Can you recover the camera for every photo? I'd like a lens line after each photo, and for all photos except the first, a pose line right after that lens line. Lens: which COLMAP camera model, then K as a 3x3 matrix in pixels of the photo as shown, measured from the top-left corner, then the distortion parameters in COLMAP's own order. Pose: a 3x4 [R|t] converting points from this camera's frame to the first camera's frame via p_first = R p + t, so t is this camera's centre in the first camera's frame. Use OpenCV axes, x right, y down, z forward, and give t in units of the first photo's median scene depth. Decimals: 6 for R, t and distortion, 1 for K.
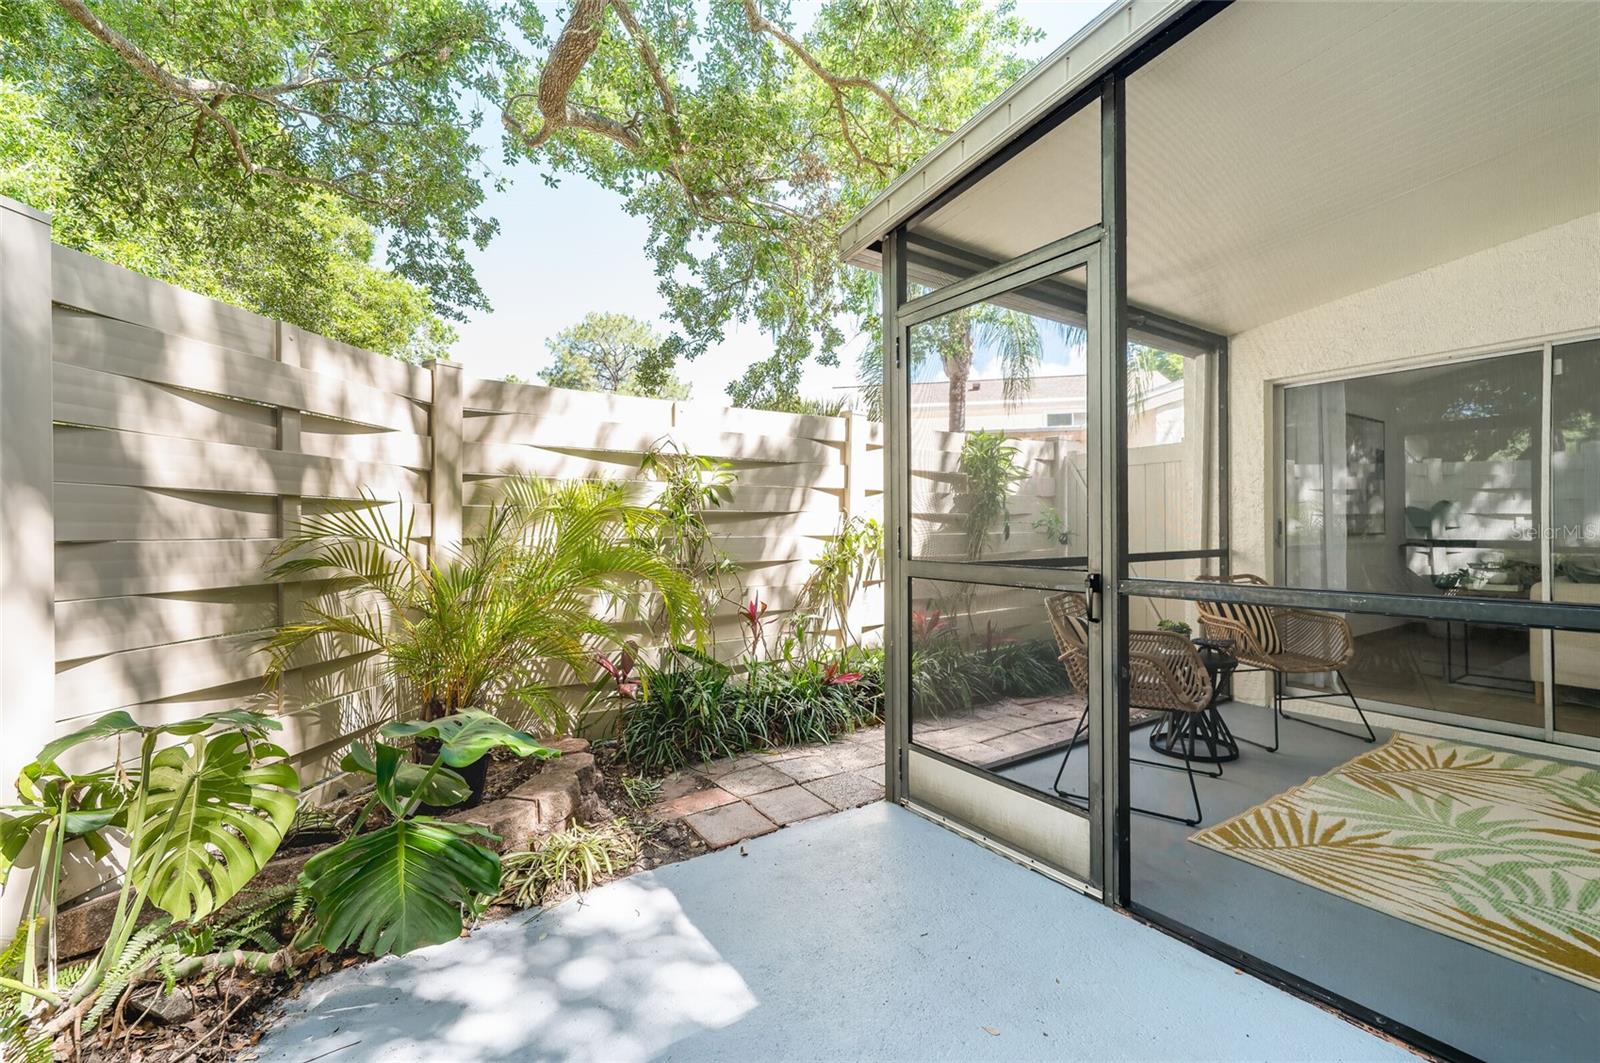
lens RADIAL K [[678.6, 0, 802.2], [0, 678.6, 530.8], [0, 0, 1]] dist [0.002513, -0.000749]
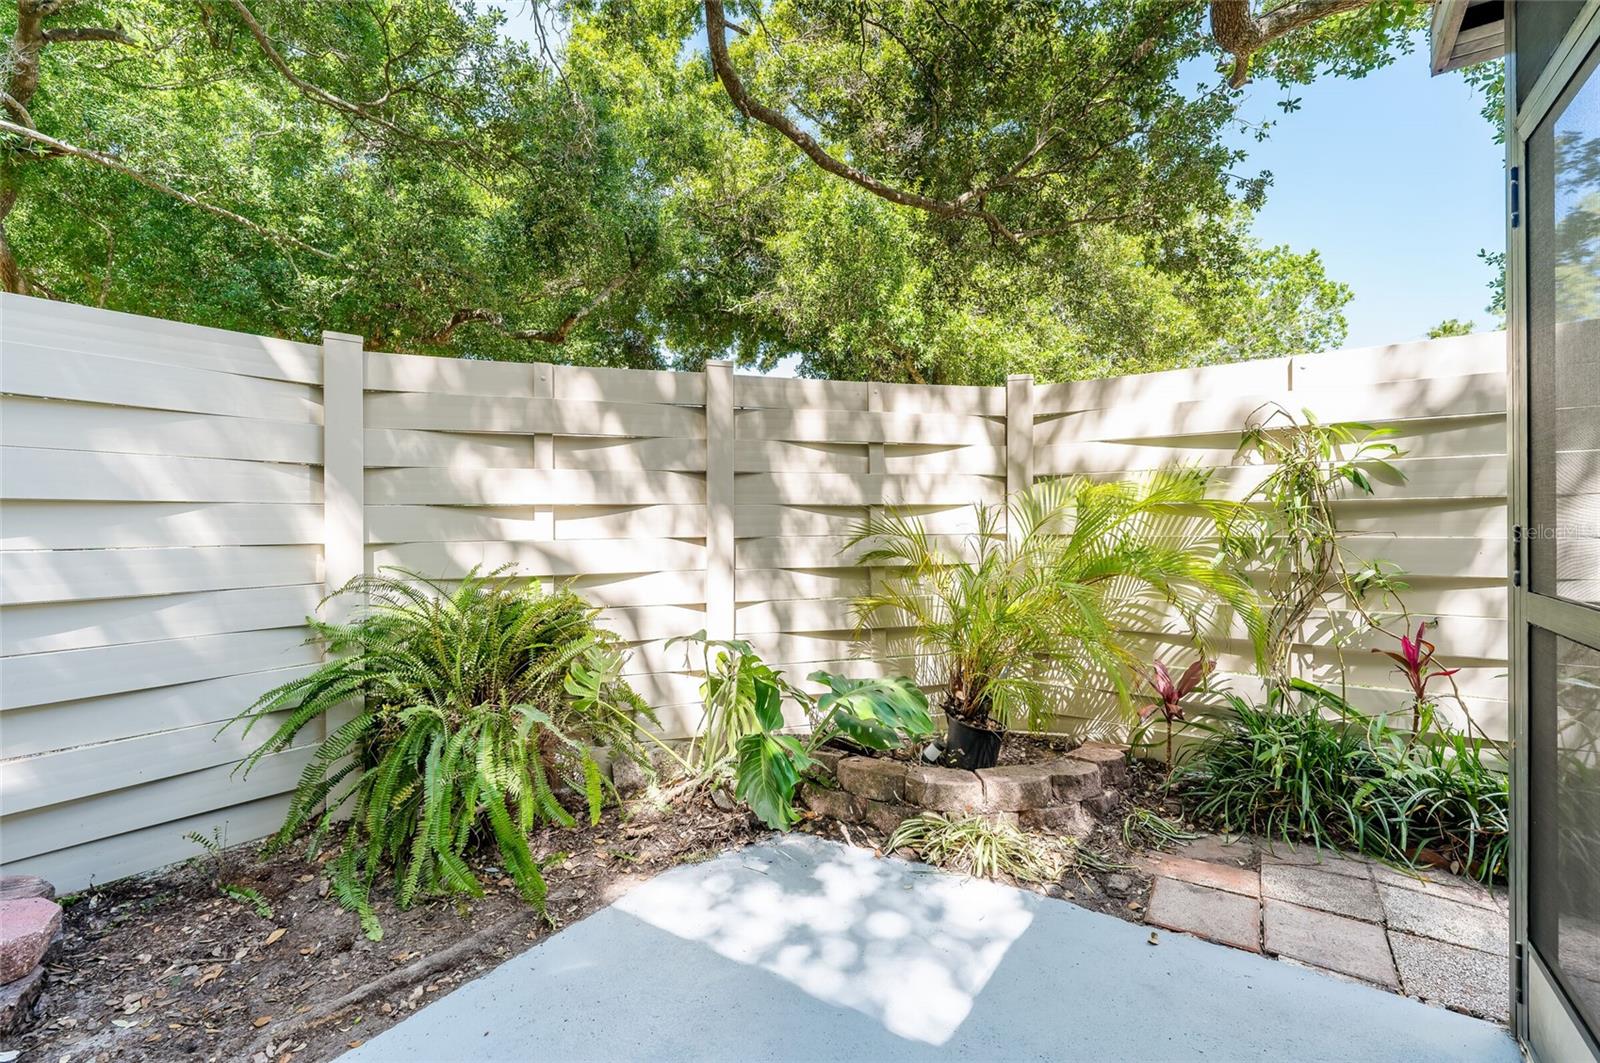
lens RADIAL K [[684.7, 0, 800.0], [0, 684.7, 531.5], [0, 0, 1]] dist [0.002646, 0.000067]
pose [[0.377876, 0.008945, -0.925813, 0.374012], [0.005460, 0.999914, 0.011889, -0.009793], [0.925840, -0.009548, 0.377795, 0.245120]]
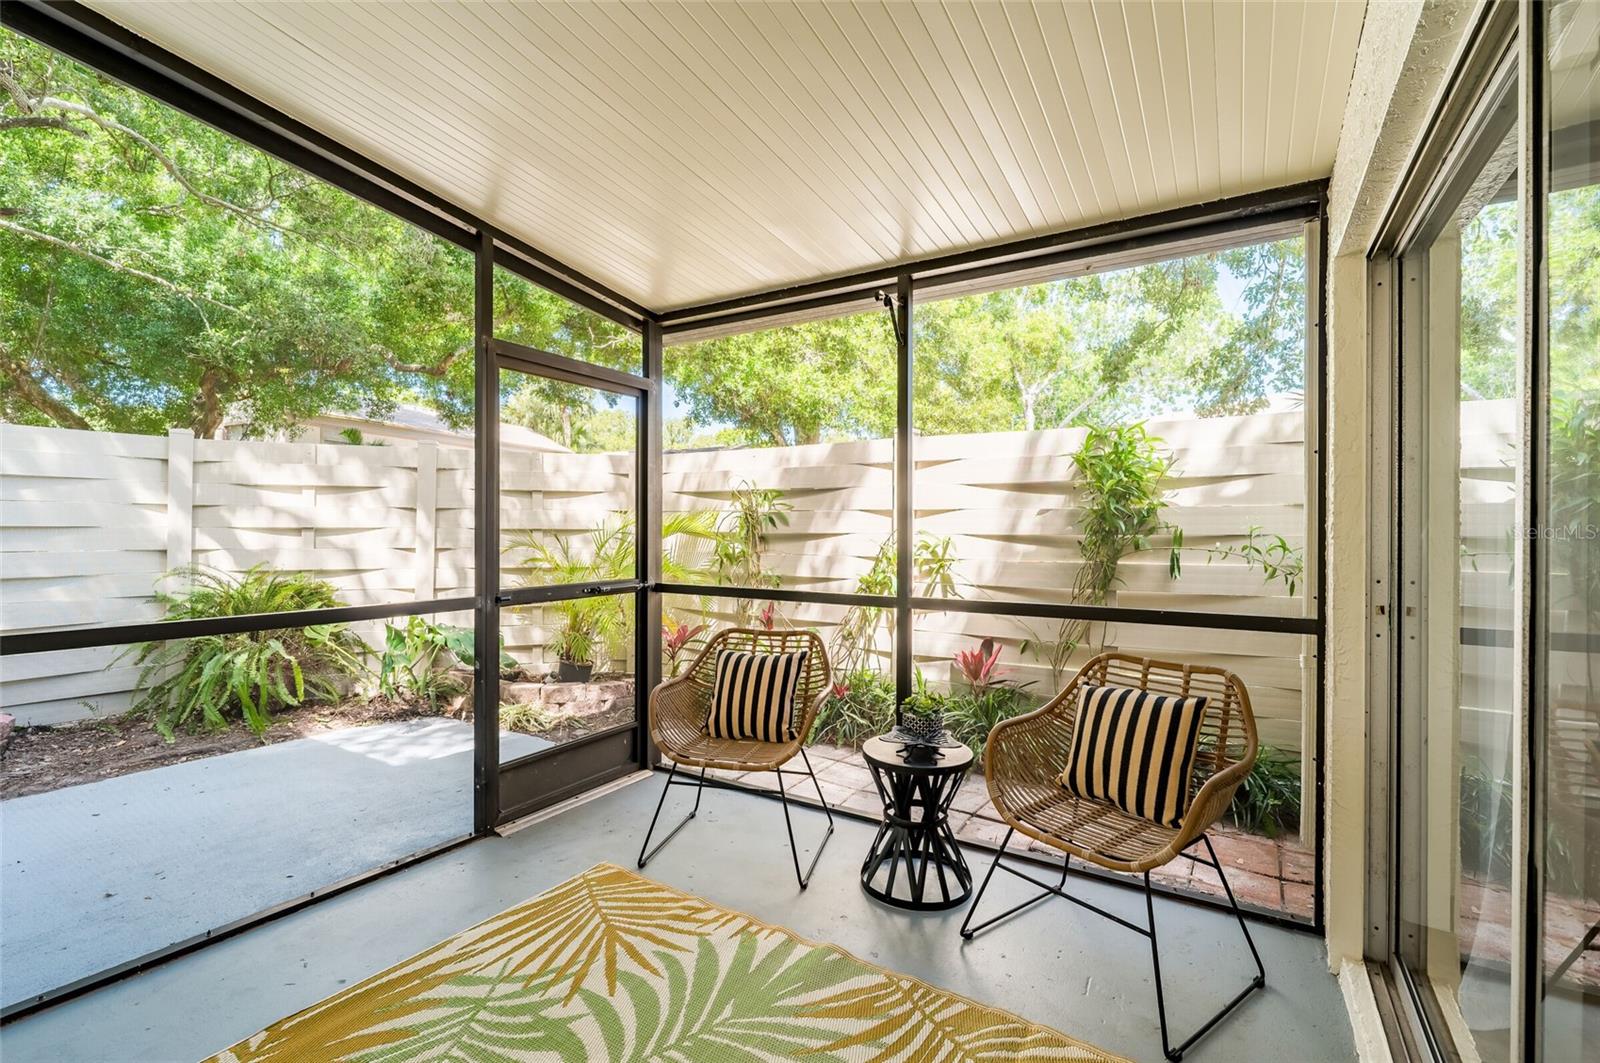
lens RADIAL K [[703.6, 0, 800.0], [0, 703.6, 531.5], [0, 0, 1]] dist [-0.002463, 0.000293]
pose [[0.406257, 0.010810, -0.913695, 1.295767], [-0.010062, 0.999922, 0.007356, -0.049775], [0.913703, 0.006205, 0.406335, 0.647264]]
